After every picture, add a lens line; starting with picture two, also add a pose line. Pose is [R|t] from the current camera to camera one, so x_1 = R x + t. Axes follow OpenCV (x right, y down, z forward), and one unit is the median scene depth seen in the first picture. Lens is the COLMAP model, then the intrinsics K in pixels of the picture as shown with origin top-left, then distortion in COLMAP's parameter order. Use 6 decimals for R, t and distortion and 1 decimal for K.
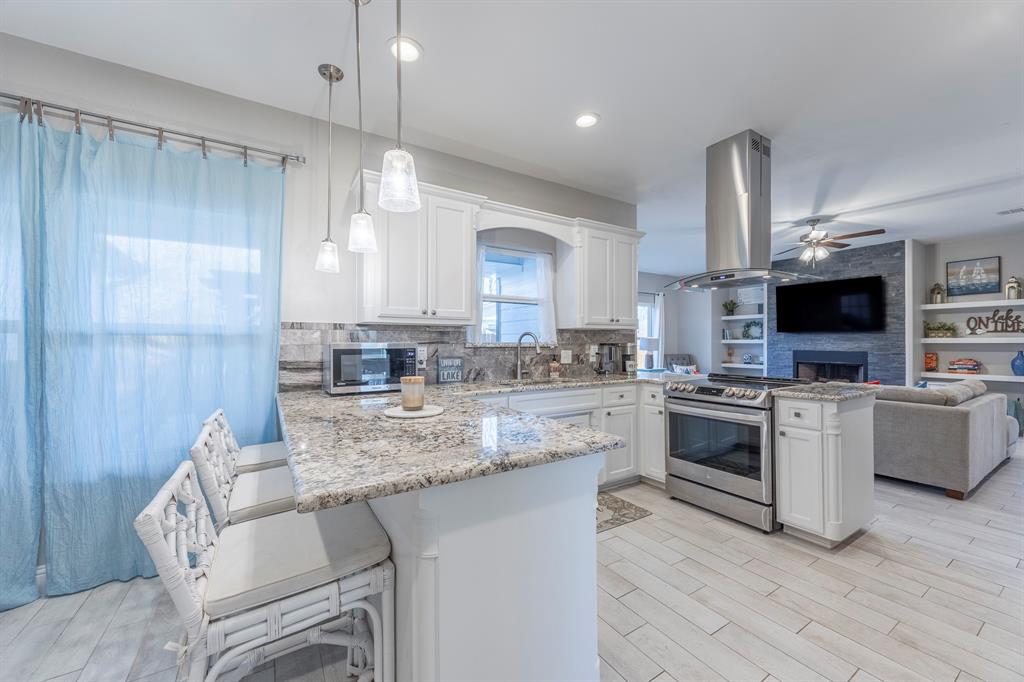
lens RADIAL K [[394.7, 0, 514.4], [0, 394.7, 343.6], [0, 0, 1]] dist [0.001441, -0.000578]
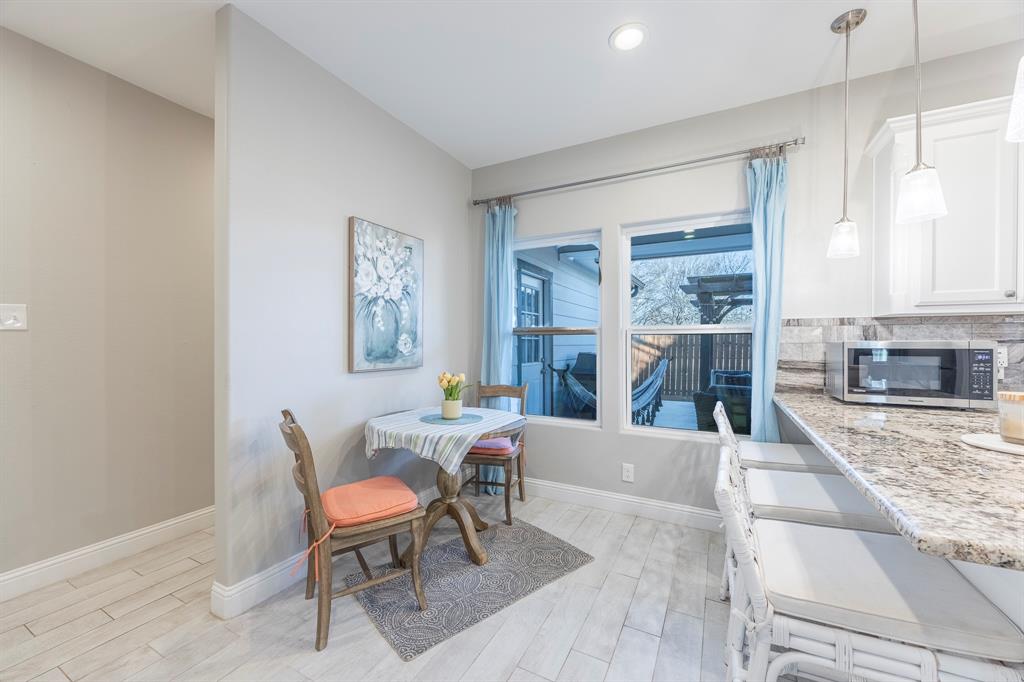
lens RADIAL K [[394.7, 0, 514.3], [0, 394.7, 342.6], [0, 0, 1]] dist [0.001441, -0.000578]
pose [[0.503988, 0.004738, -0.863698, -0.076915], [-0.003393, 0.999988, 0.003506, 0.000788], [0.863704, 0.001163, 0.503998, -0.034702]]
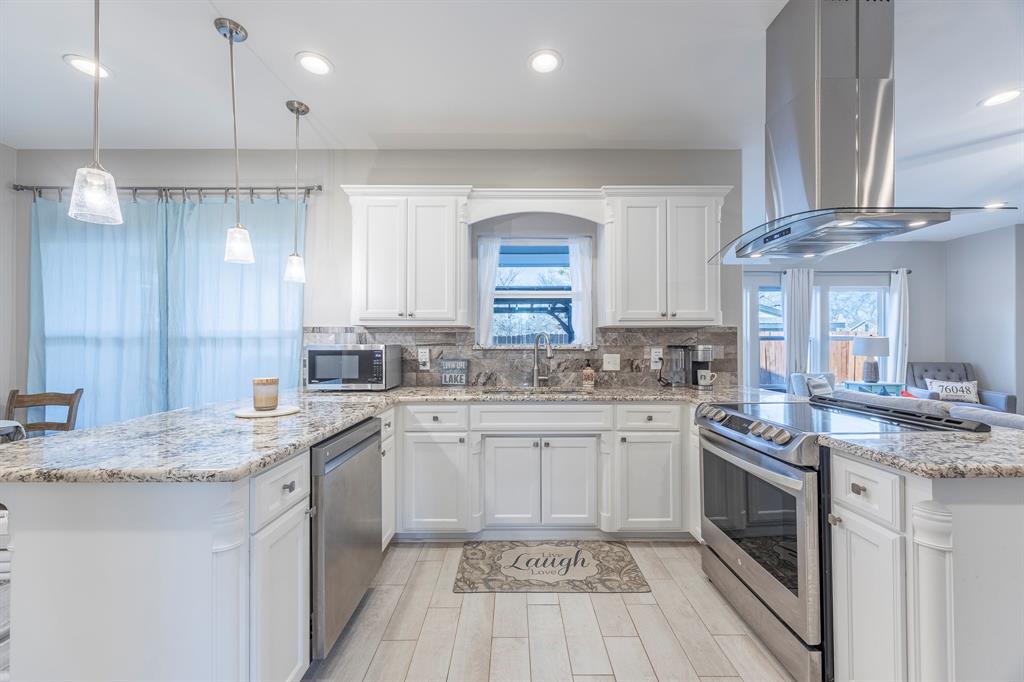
lens RADIAL K [[394.7, 0, 512.9], [0, 394.7, 343.8], [0, 0, 1]] dist [0.001441, -0.000578]
pose [[0.846841, 0.001407, -0.531845, 0.550069], [-0.002292, 0.999997, -0.001004, -0.004043], [0.531842, 0.002069, 0.846841, 0.303762]]
